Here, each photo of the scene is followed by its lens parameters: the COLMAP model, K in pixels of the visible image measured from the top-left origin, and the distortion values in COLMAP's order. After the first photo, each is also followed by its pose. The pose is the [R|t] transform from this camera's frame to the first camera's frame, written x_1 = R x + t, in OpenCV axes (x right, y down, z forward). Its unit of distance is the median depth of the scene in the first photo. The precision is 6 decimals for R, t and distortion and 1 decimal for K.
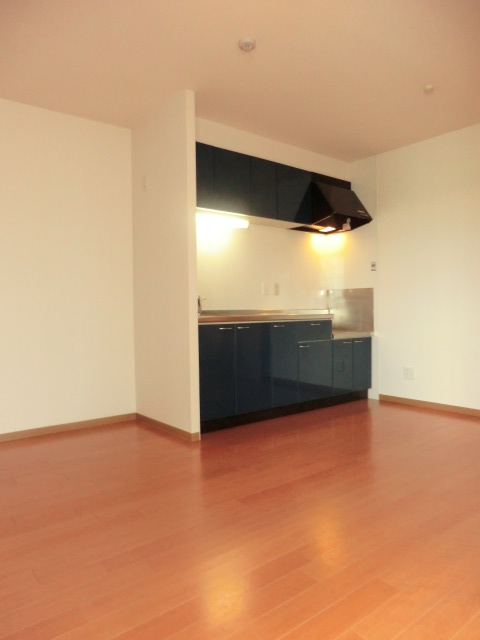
lens RADIAL K [[460.9, 0, 240.0], [0, 460.9, 320.0], [0, 0, 1]] dist [-0.053141, 0.003380]
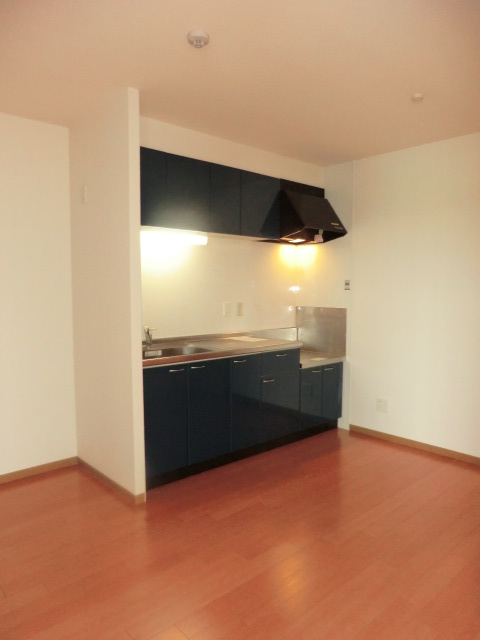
lens RADIAL K [[460.9, 0, 240.0], [0, 460.9, 320.0], [0, 0, 1]] dist [-0.053141, 0.003380]
pose [[0.998196, 0.008980, 0.059370, 0.027800], [-0.011947, 0.998687, 0.049813, -0.094124], [-0.058844, -0.050432, 0.996992, 0.107638]]
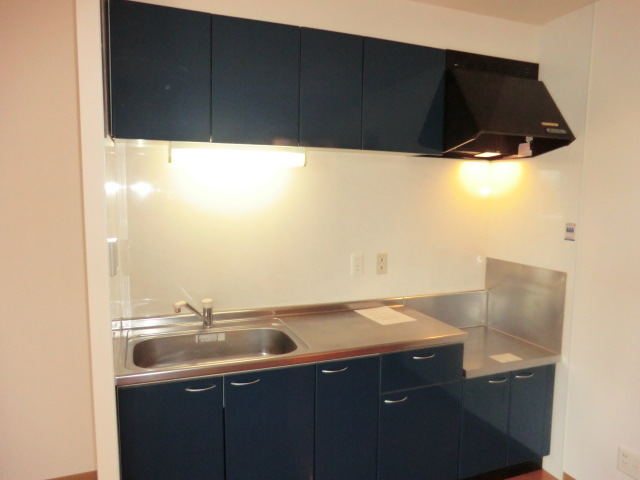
lens RADIAL K [[452.8, 0, 333.8], [0, 452.8, 242.9], [0, 0, 1]] dist [0.001539, 0.001881]
pose [[0.957117, 0.052695, -0.284870, 0.190697], [-0.029083, 0.995828, 0.086495, -0.146546], [0.288240, -0.074501, 0.954656, 0.456269]]
